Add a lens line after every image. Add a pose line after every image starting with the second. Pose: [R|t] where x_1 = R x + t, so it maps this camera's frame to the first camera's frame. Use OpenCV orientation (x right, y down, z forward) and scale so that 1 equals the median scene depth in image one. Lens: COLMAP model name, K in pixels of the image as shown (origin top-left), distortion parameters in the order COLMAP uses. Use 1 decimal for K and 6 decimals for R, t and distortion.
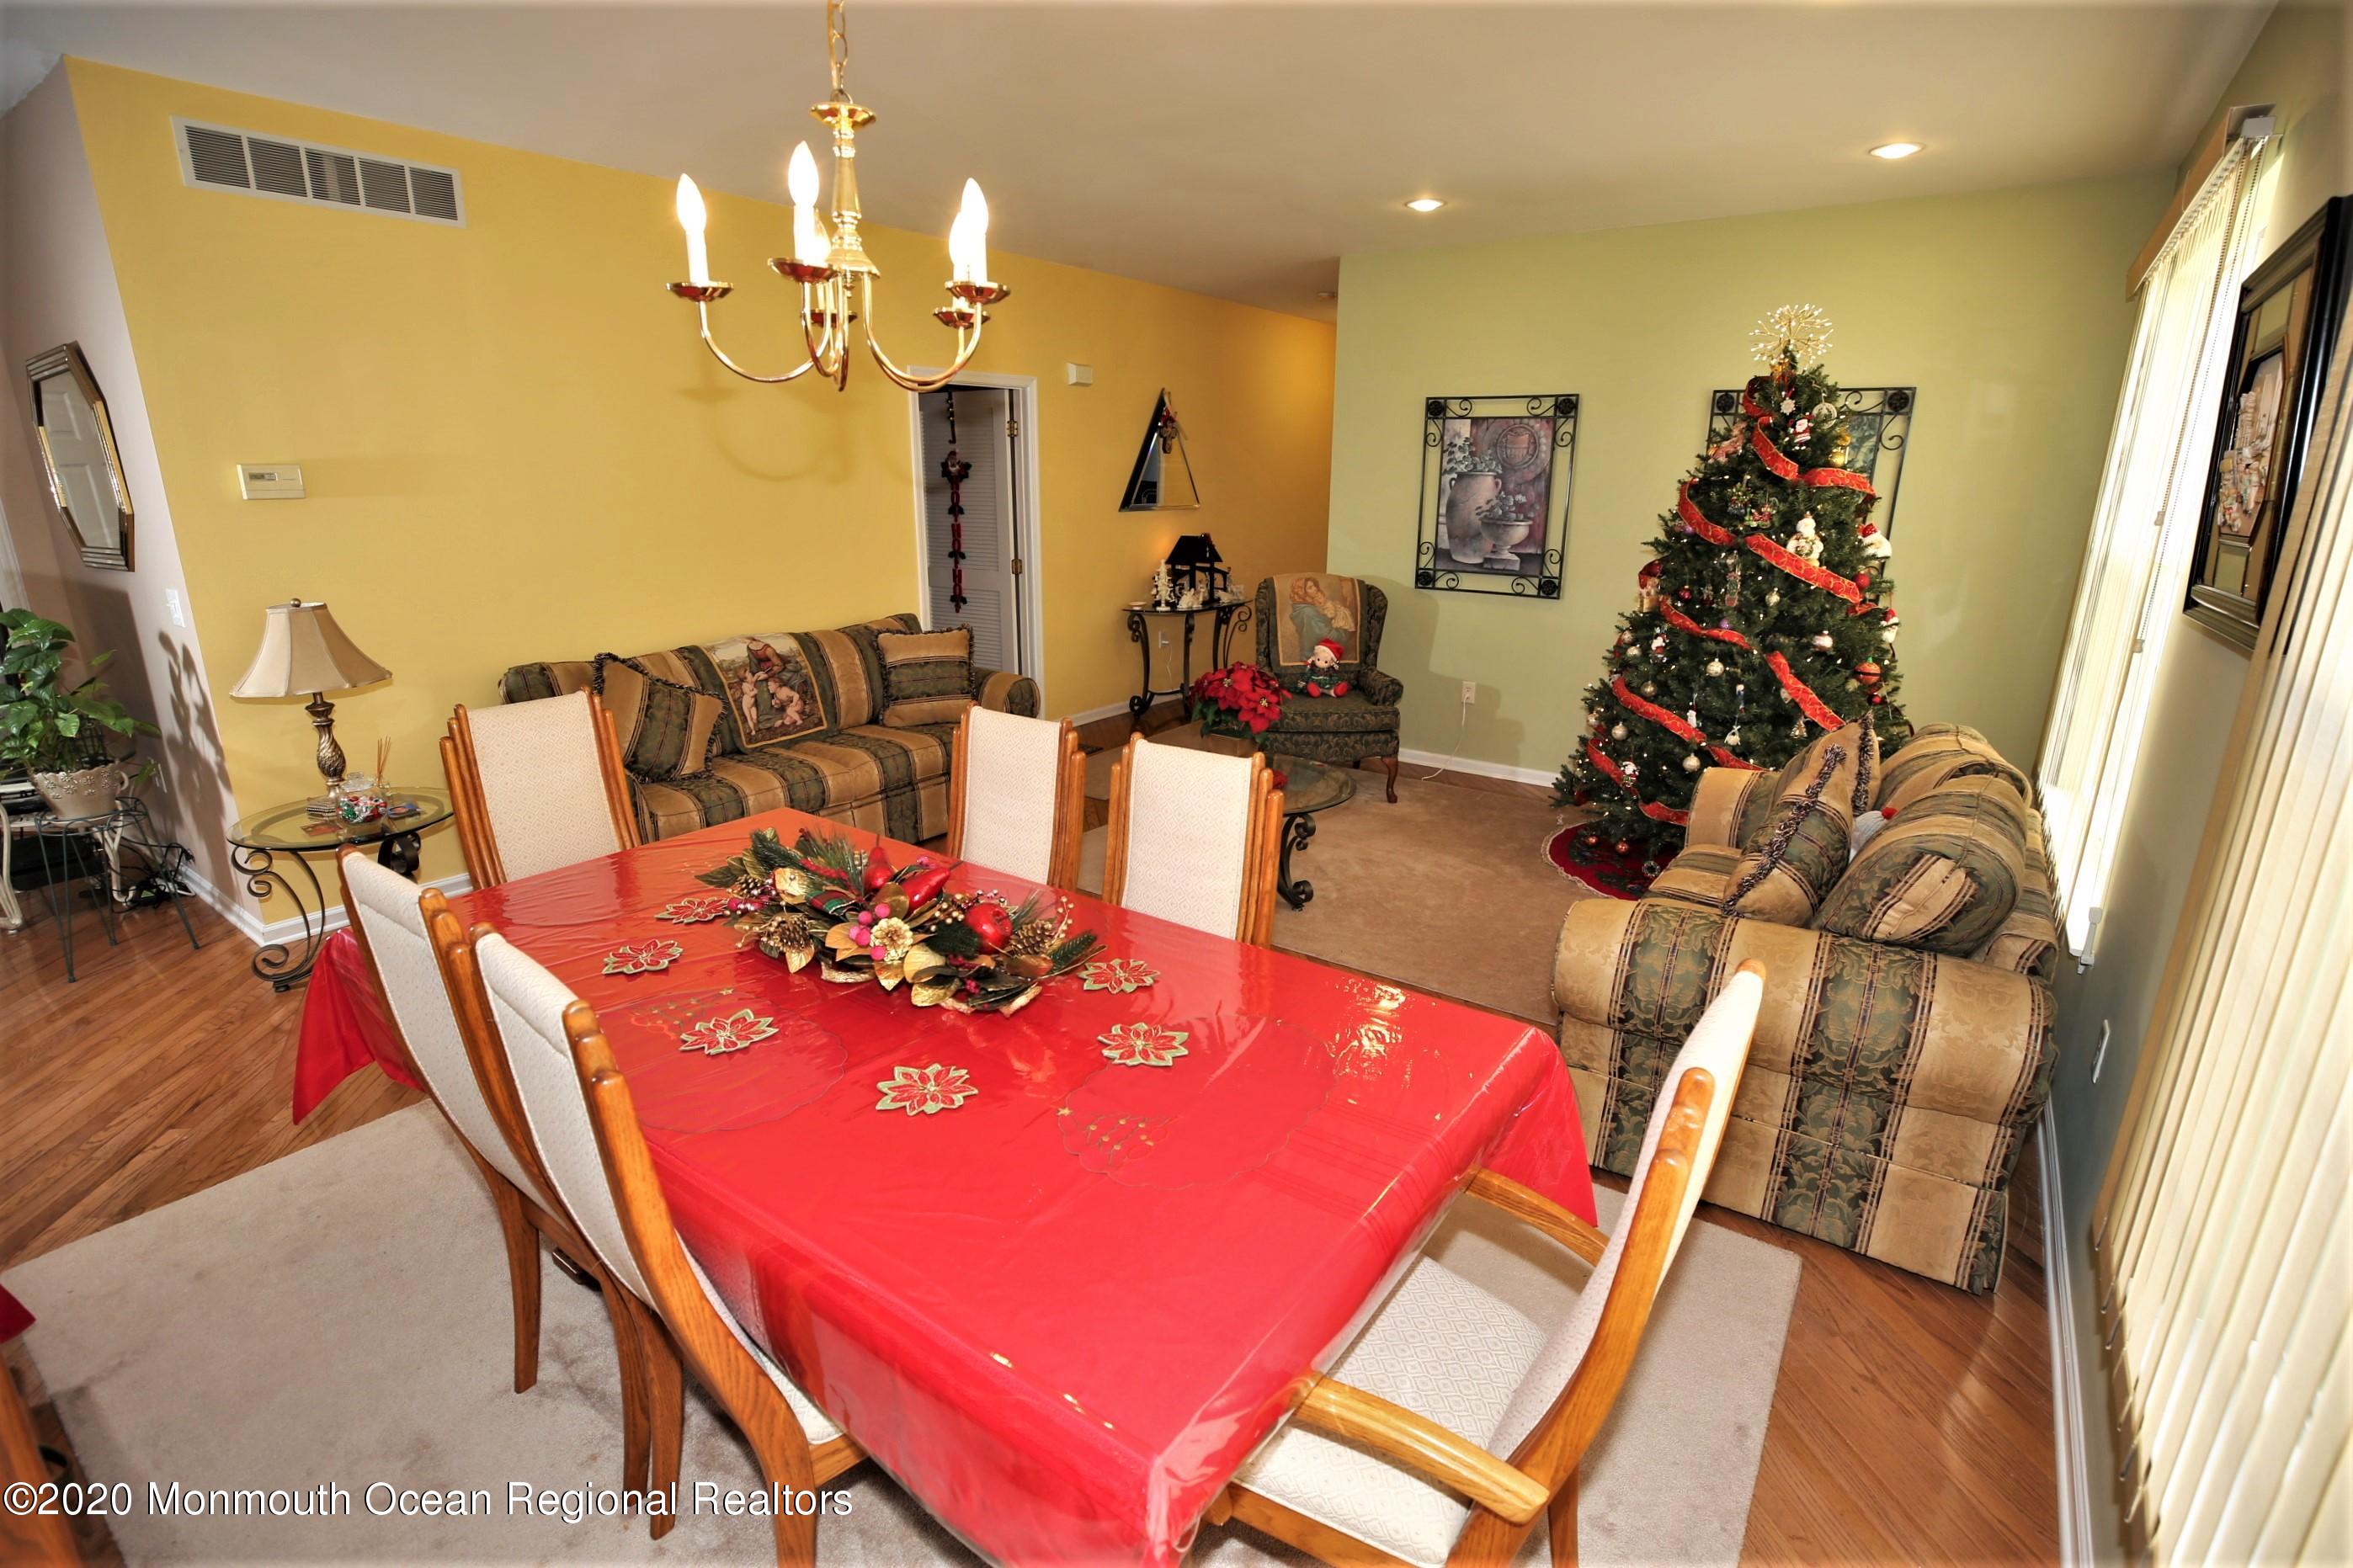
lens RADIAL K [[1101.9, 0, 1172.5], [0, 1101.9, 787.3], [0, 0, 1]] dist [-0.044874, 0.013419]
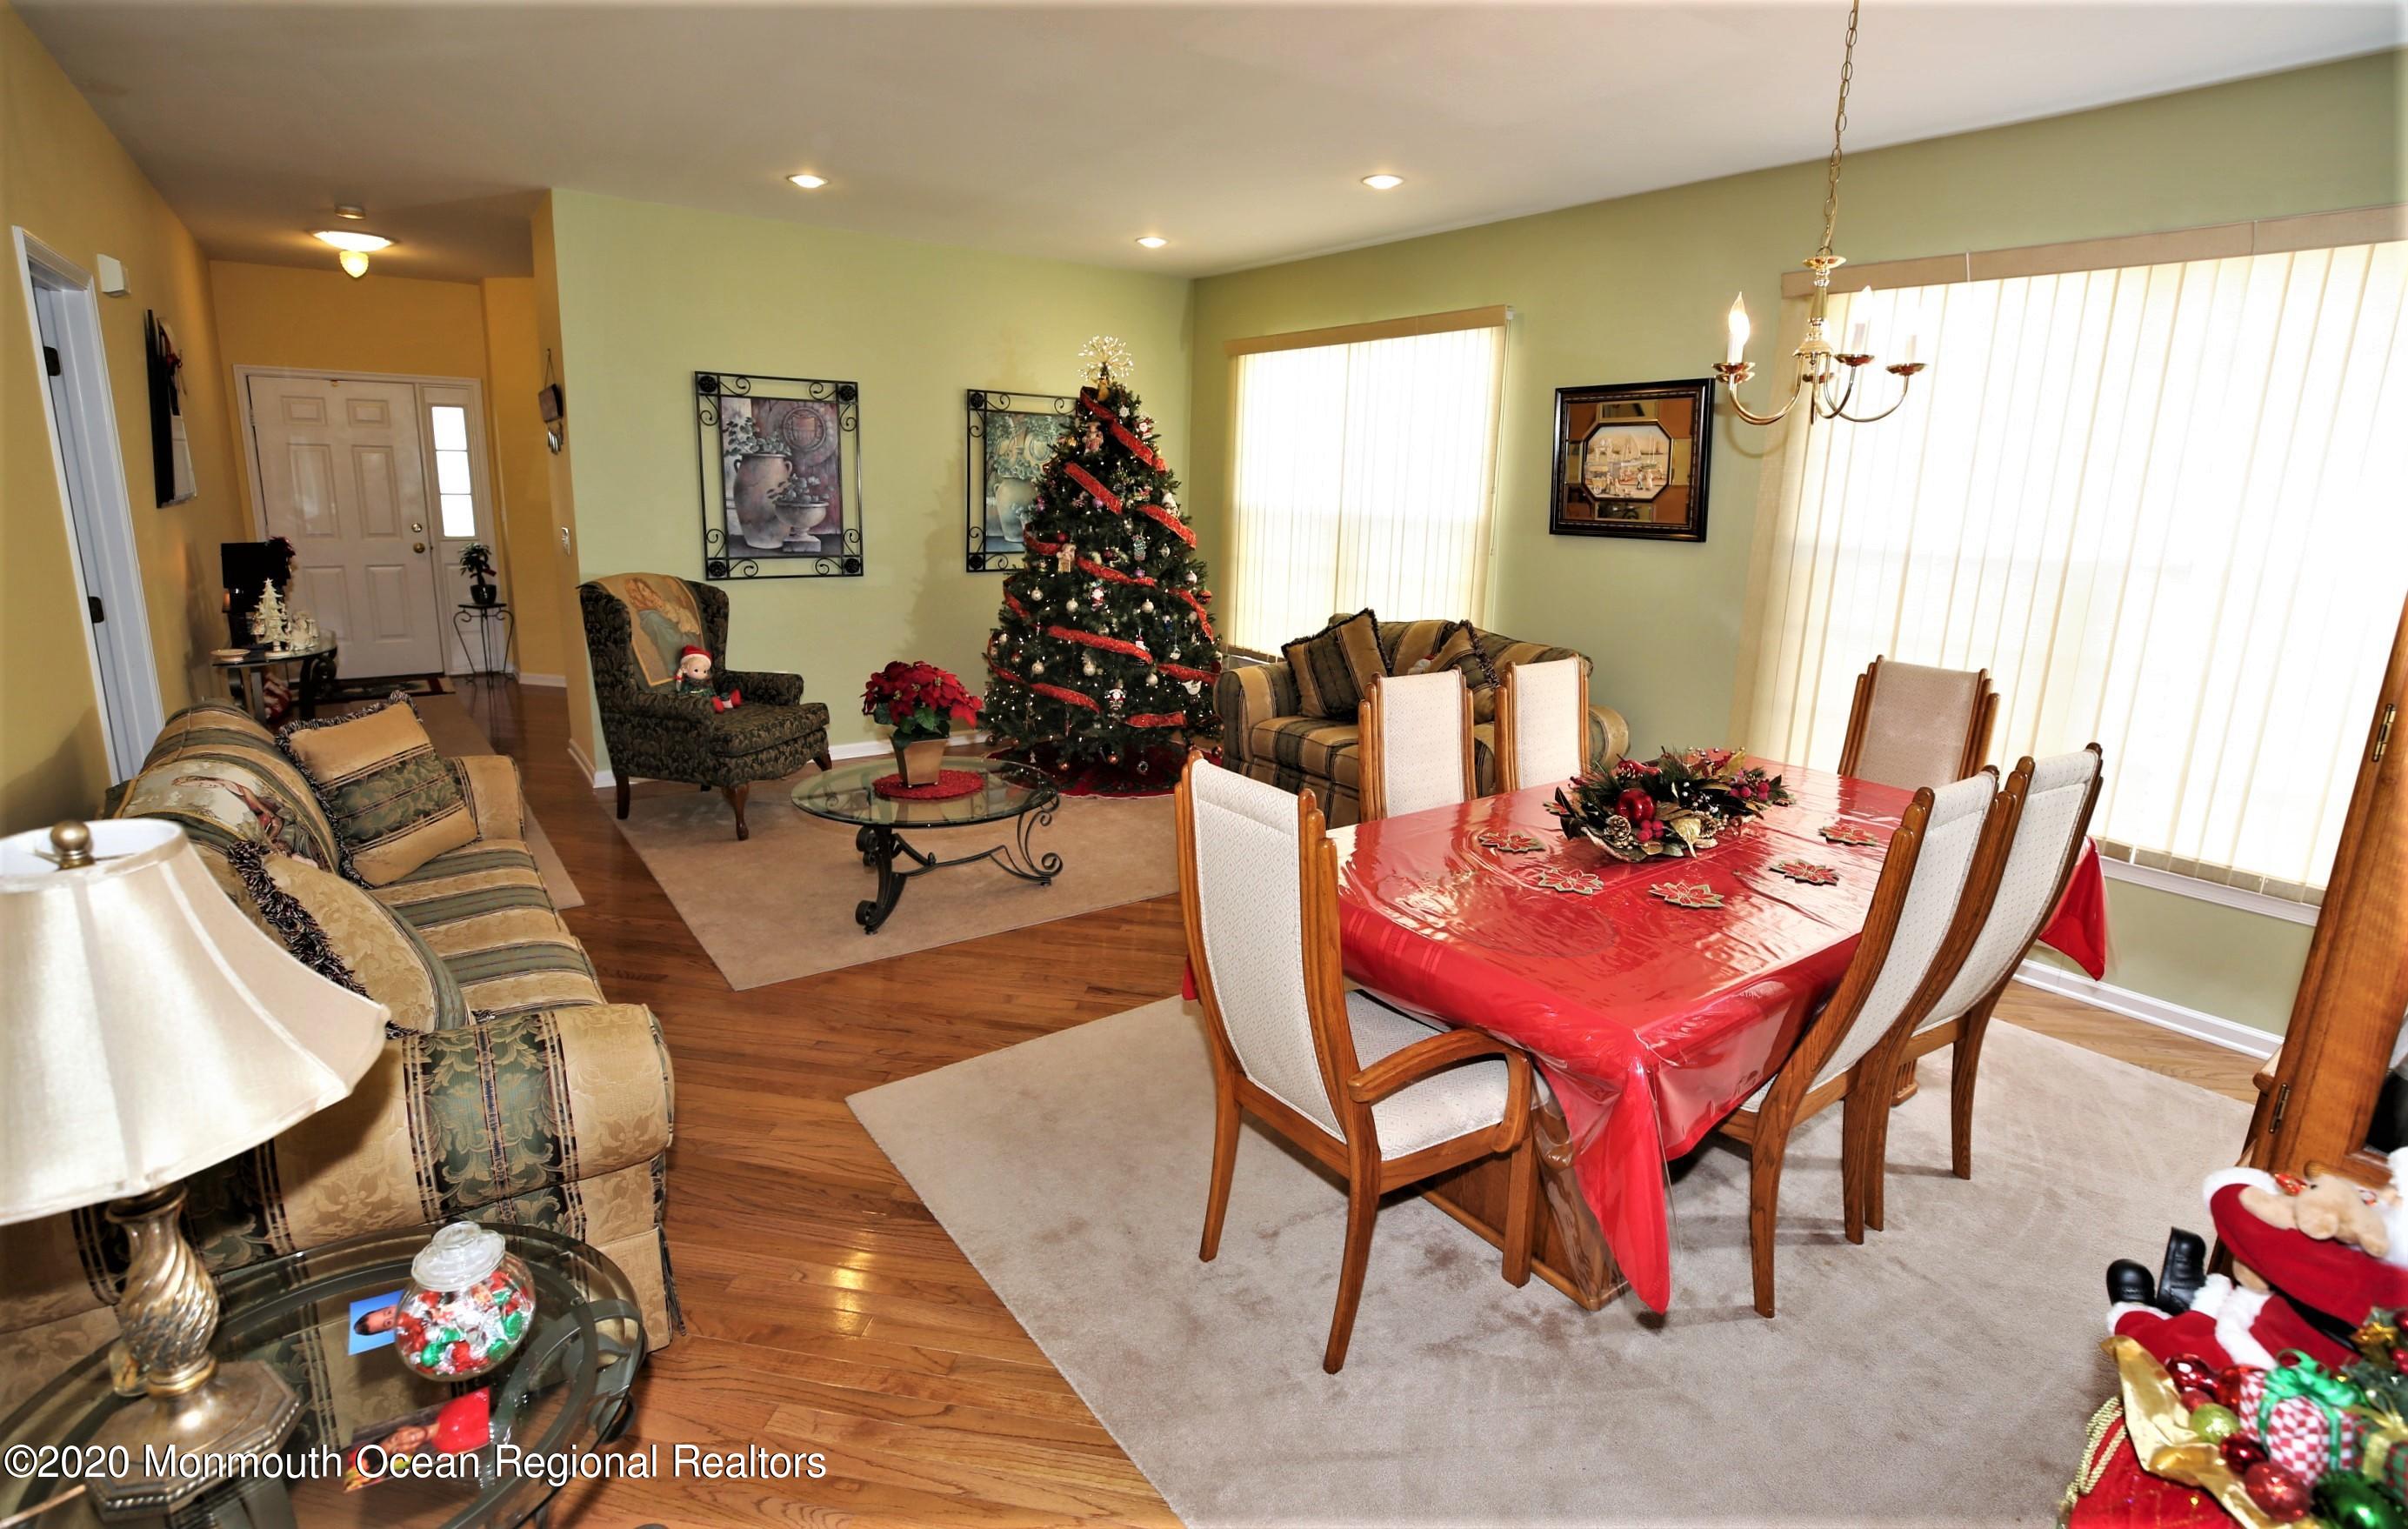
lens RADIAL K [[1137.0, 0, 1197.1], [0, 1137.0, 727.8], [0, 0, 1]] dist [-0.045206, 0.014163]
pose [[0.308965, -0.204722, 0.928778, -0.571736], [0.237811, 0.962167, 0.132972, -0.098066], [-0.920862, 0.179789, 0.345961, 0.351718]]
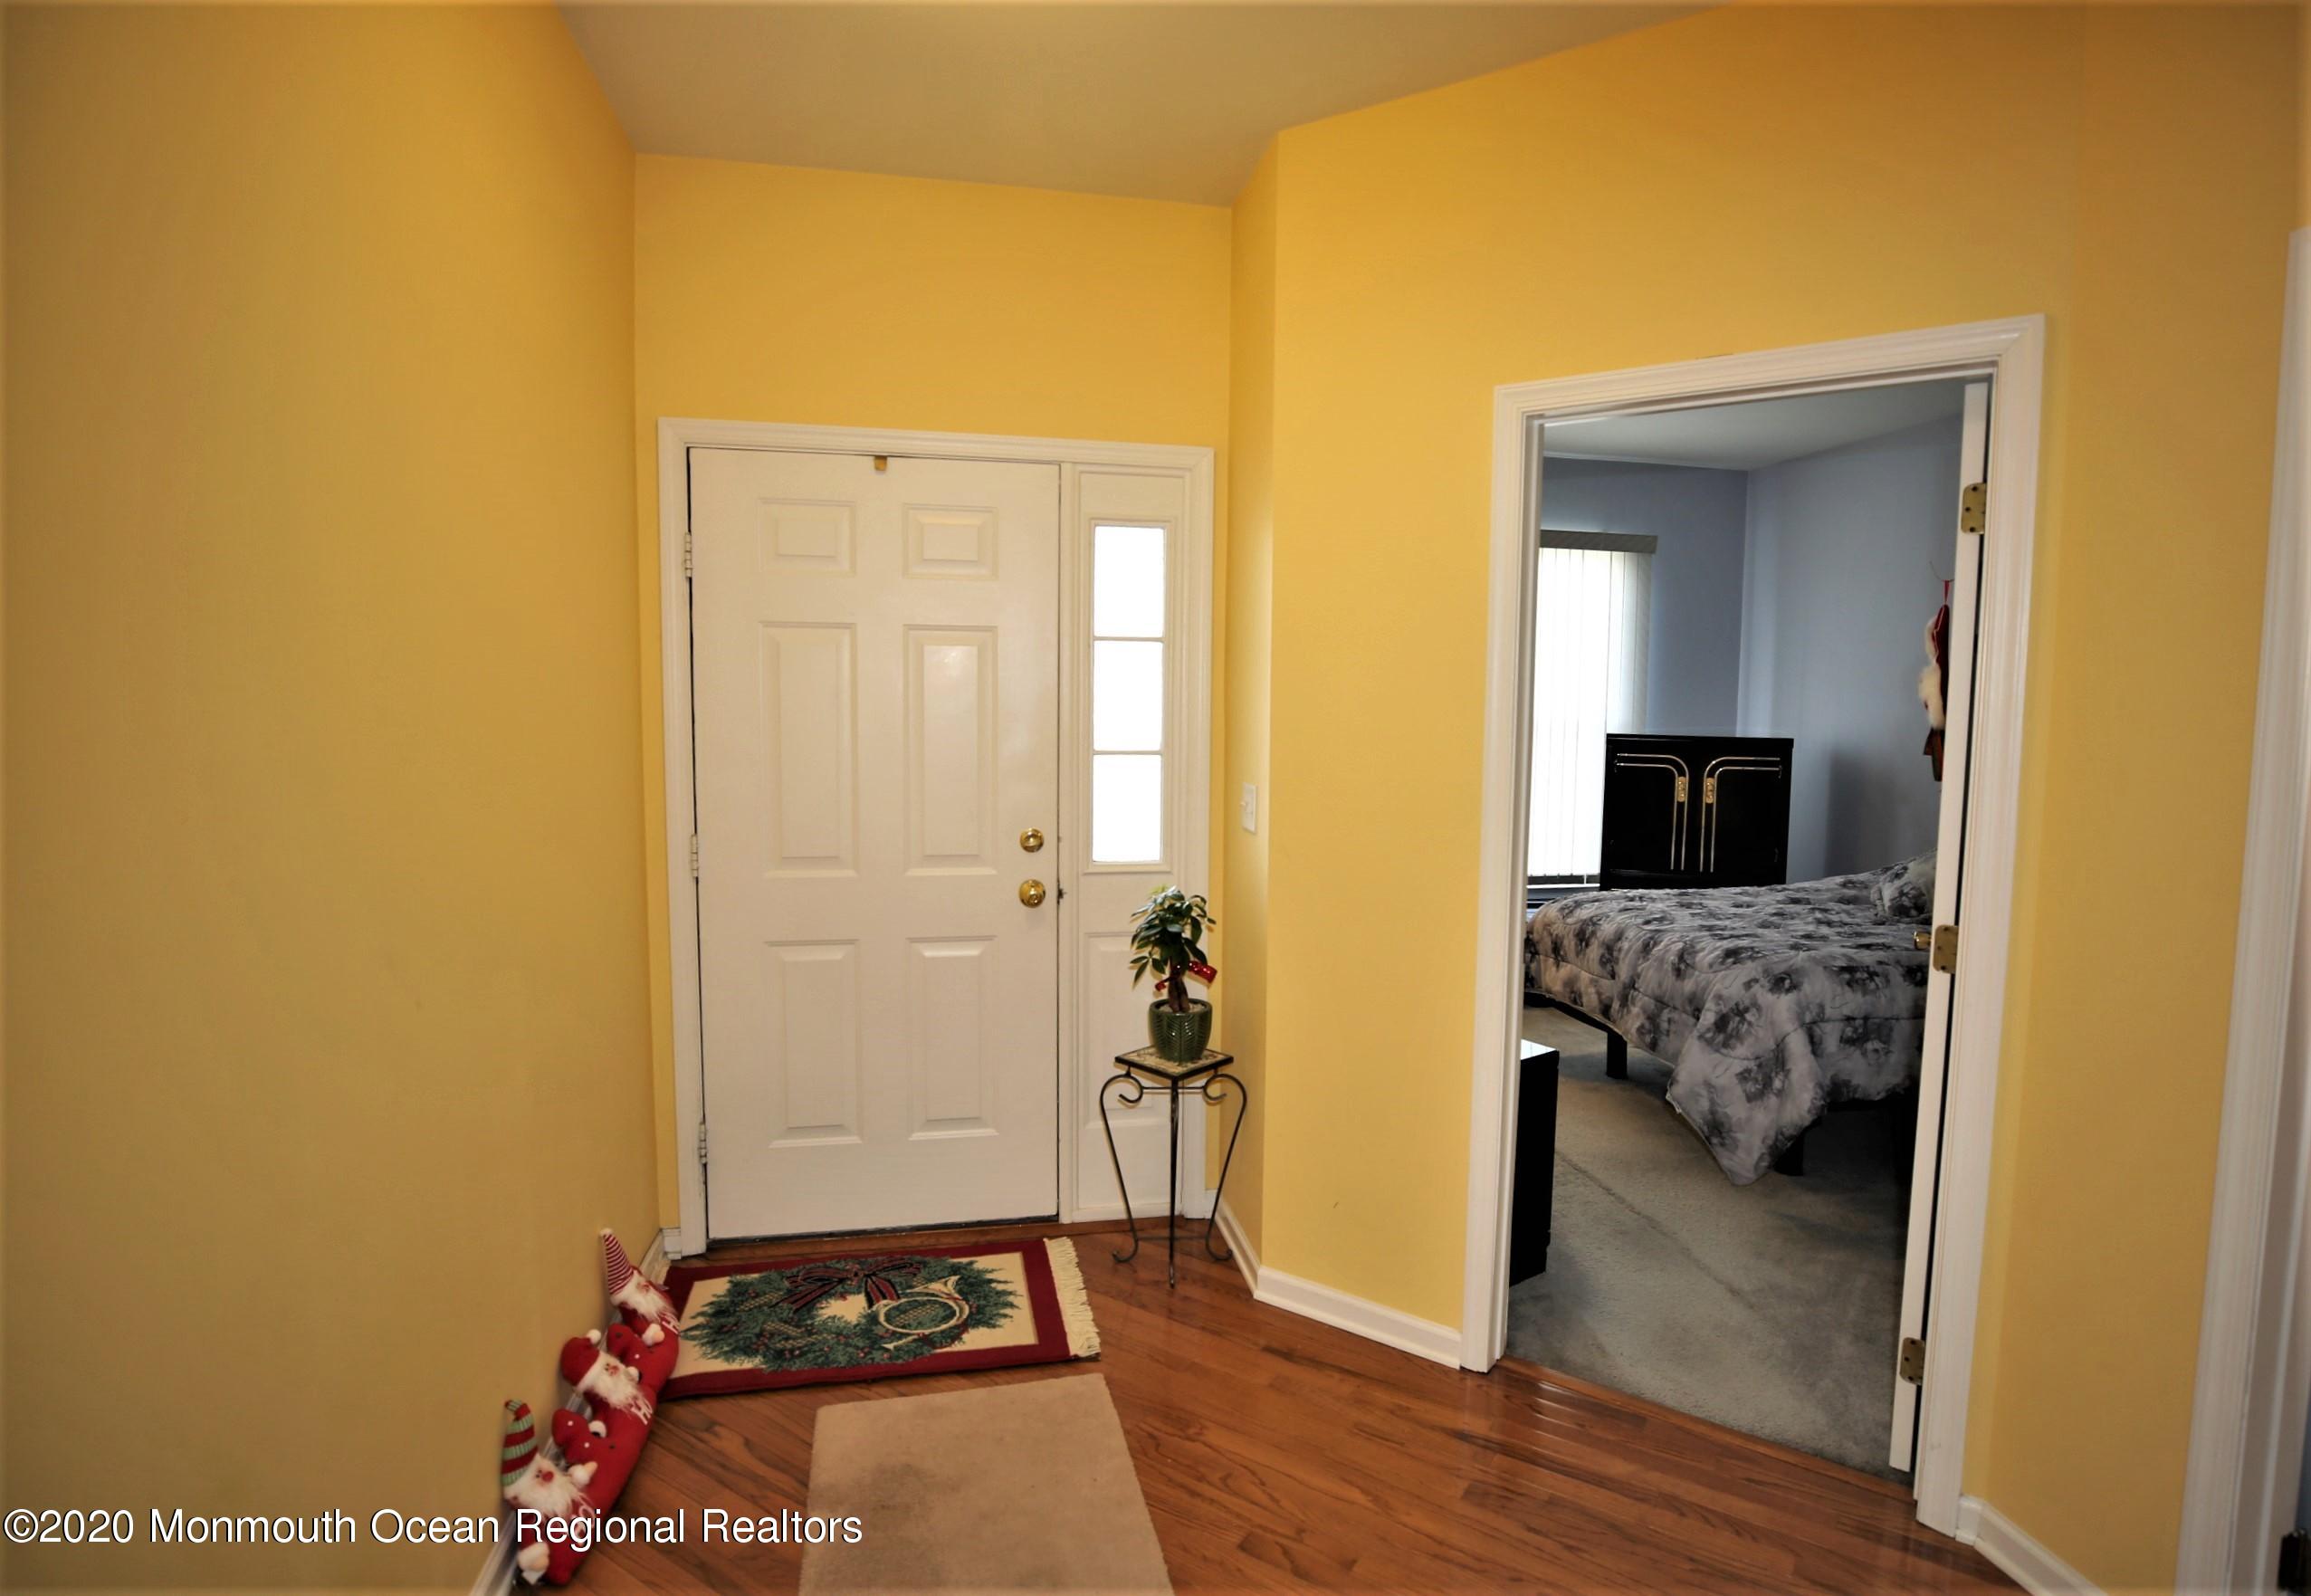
lens RADIAL K [[1167.9, 0, 1155.5], [0, 1167.9, 798.0], [0, 0, 1]] dist [-0.000578, -0.000025]
pose [[0.690417, -0.063704, 0.720601, 0.111666], [0.199351, 0.974301, -0.104869, -0.333847], [-0.695401, 0.216056, 0.685373, 1.257885]]
